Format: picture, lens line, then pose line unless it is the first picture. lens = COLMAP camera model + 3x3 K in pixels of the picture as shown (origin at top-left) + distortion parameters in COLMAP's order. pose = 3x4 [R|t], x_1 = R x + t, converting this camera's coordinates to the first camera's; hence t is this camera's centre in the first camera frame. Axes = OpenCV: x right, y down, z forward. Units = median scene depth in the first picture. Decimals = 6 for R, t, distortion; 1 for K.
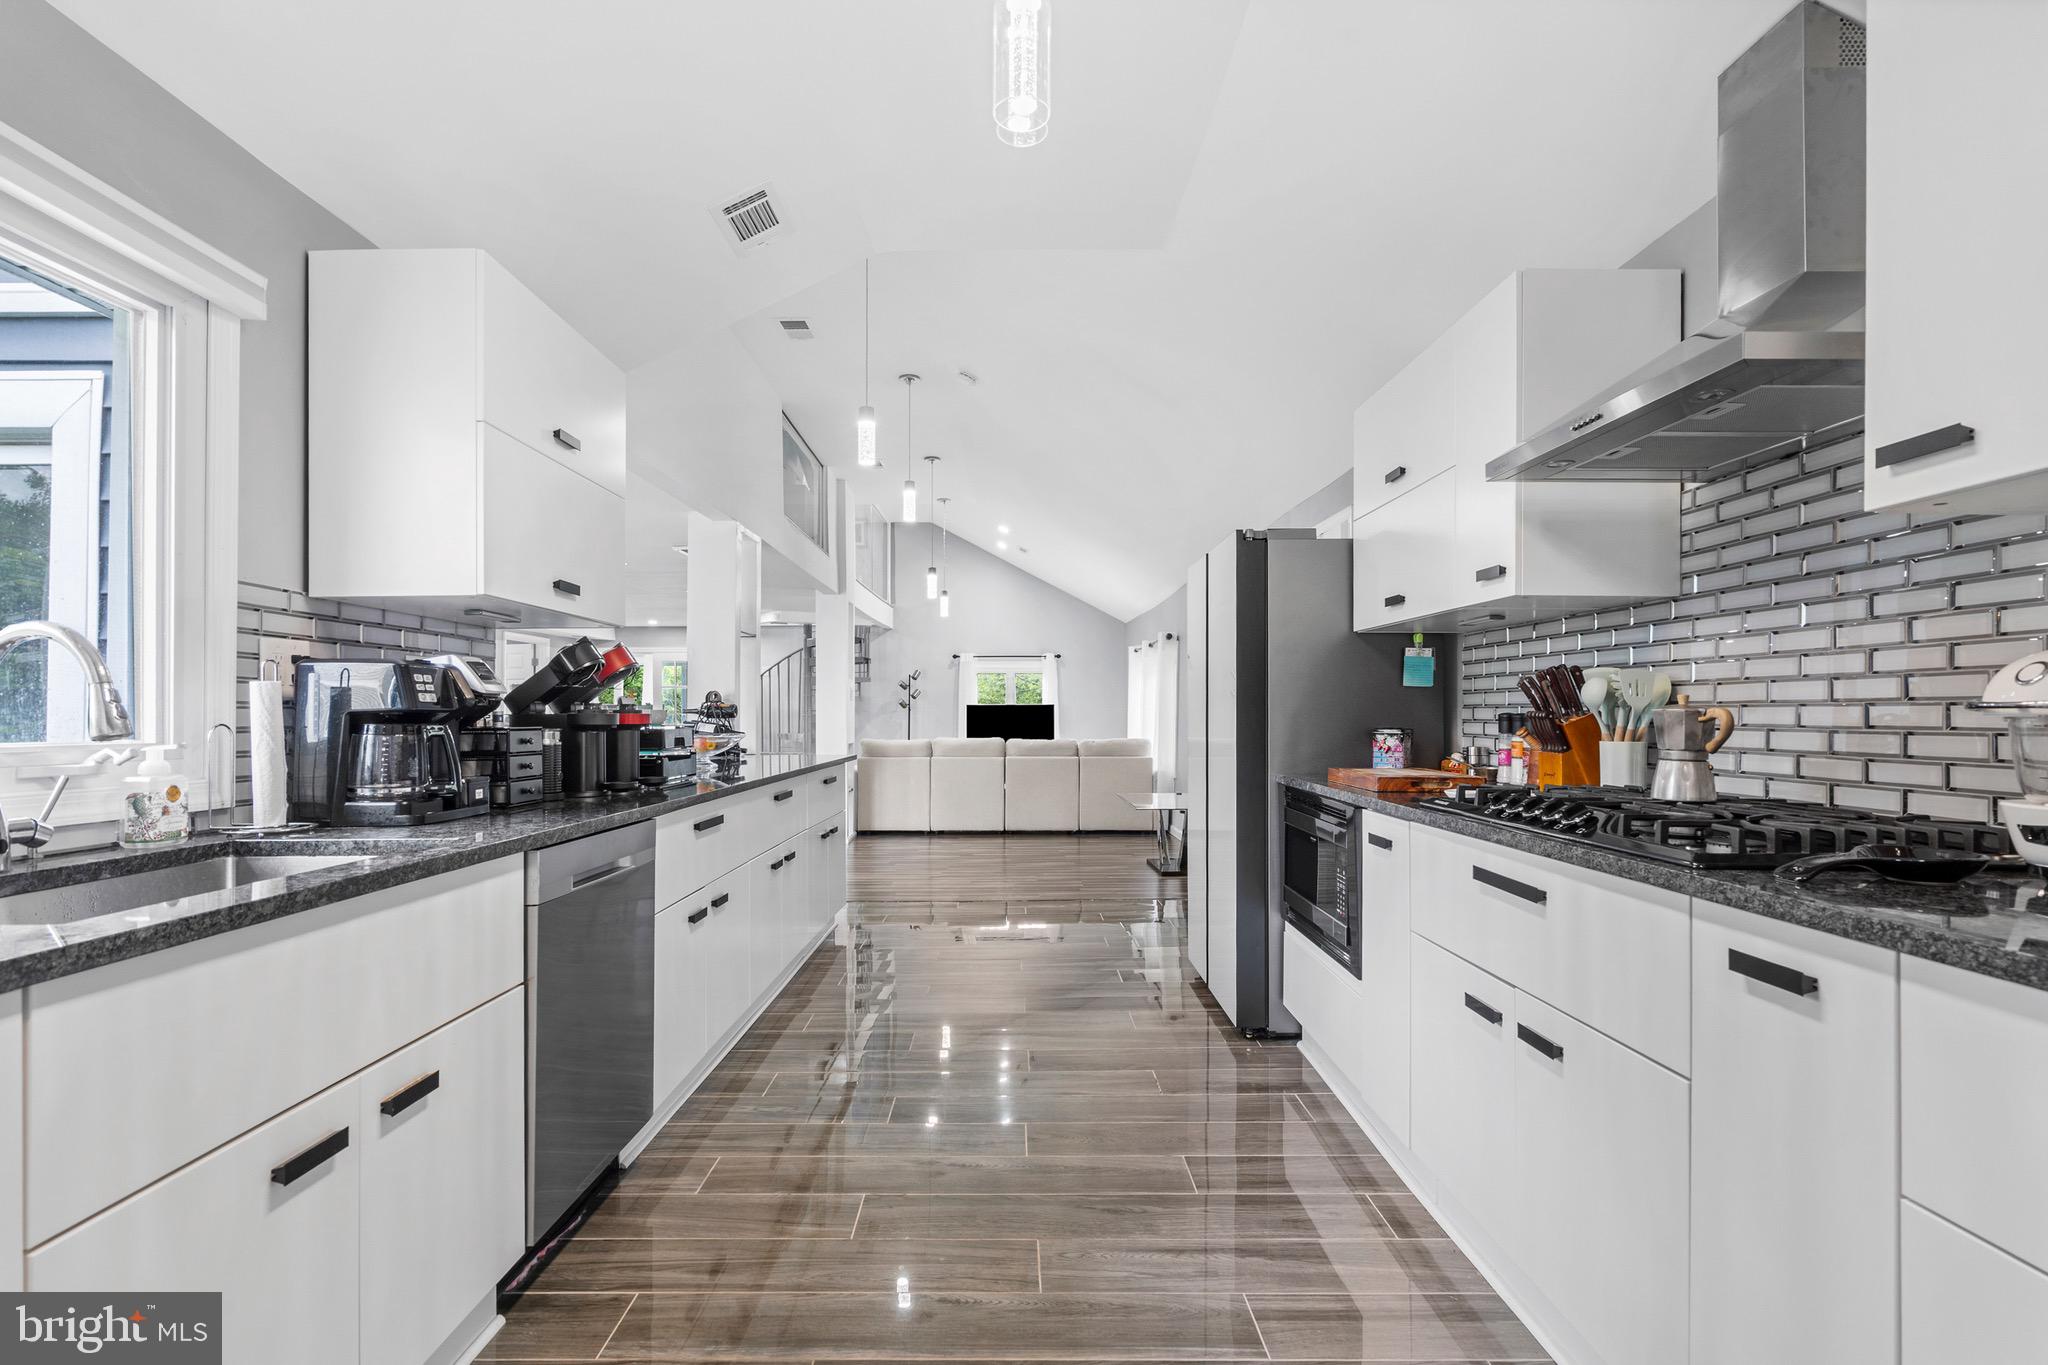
lens RADIAL K [[959.5, 0, 1005.4], [0, 959.5, 697.0], [0, 0, 1]] dist [0.000355, 0.000557]
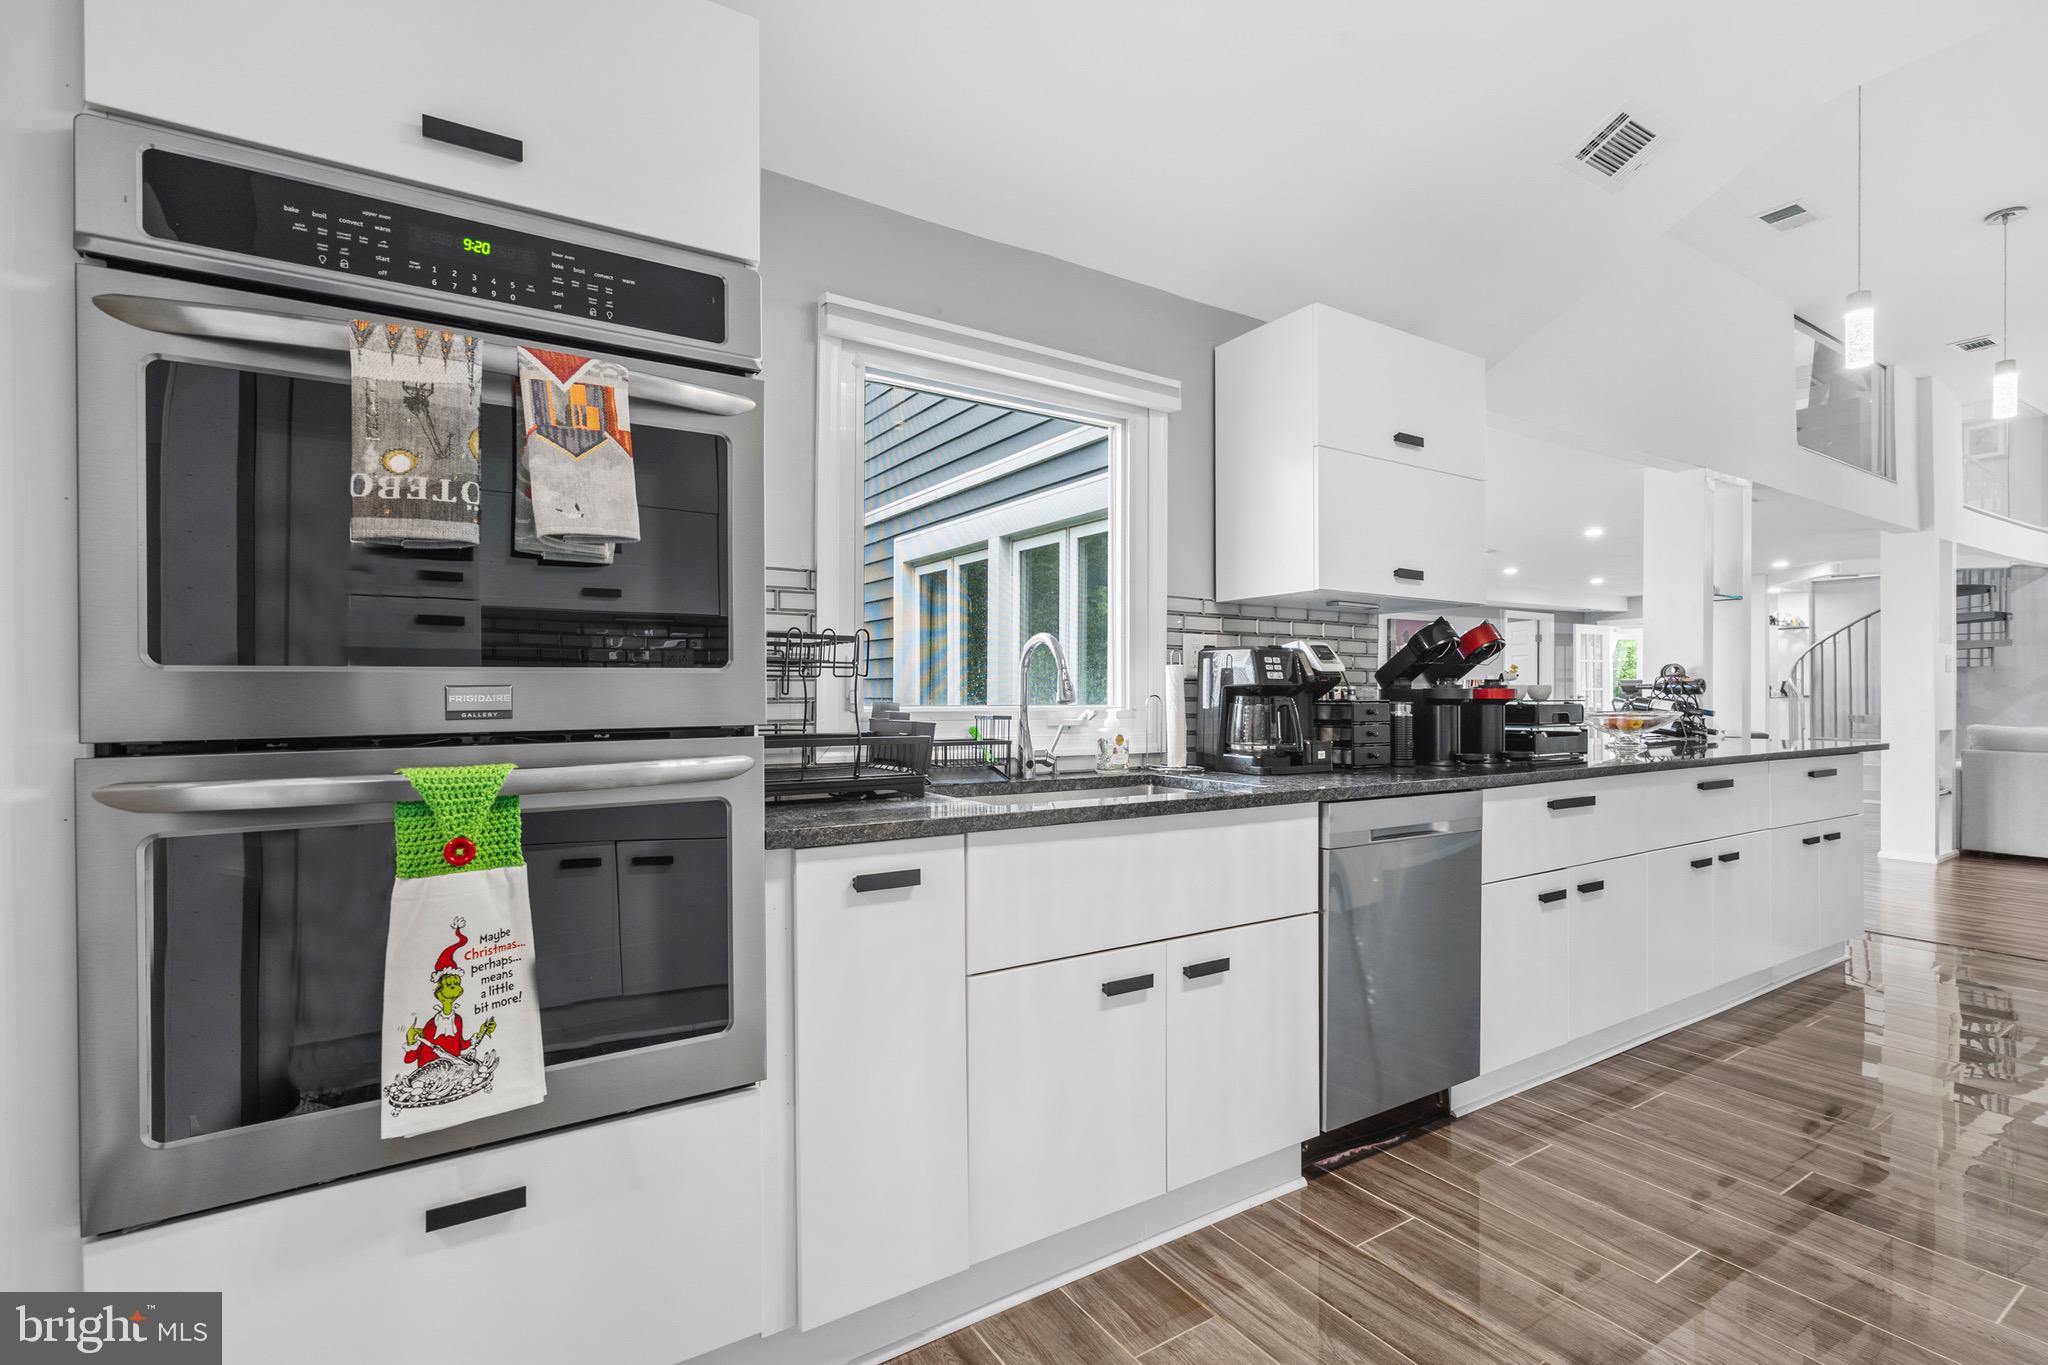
lens RADIAL K [[938.4, 0, 1024.0], [0, 938.4, 682.5], [0, 0, 1]] dist [-0.001834, 0.000299]
pose [[0.544399, -0.004716, -0.838813, 0.227376], [0.012671, 0.999916, 0.002602, 0.002364], [0.838731, -0.012045, 0.544413, 0.043681]]
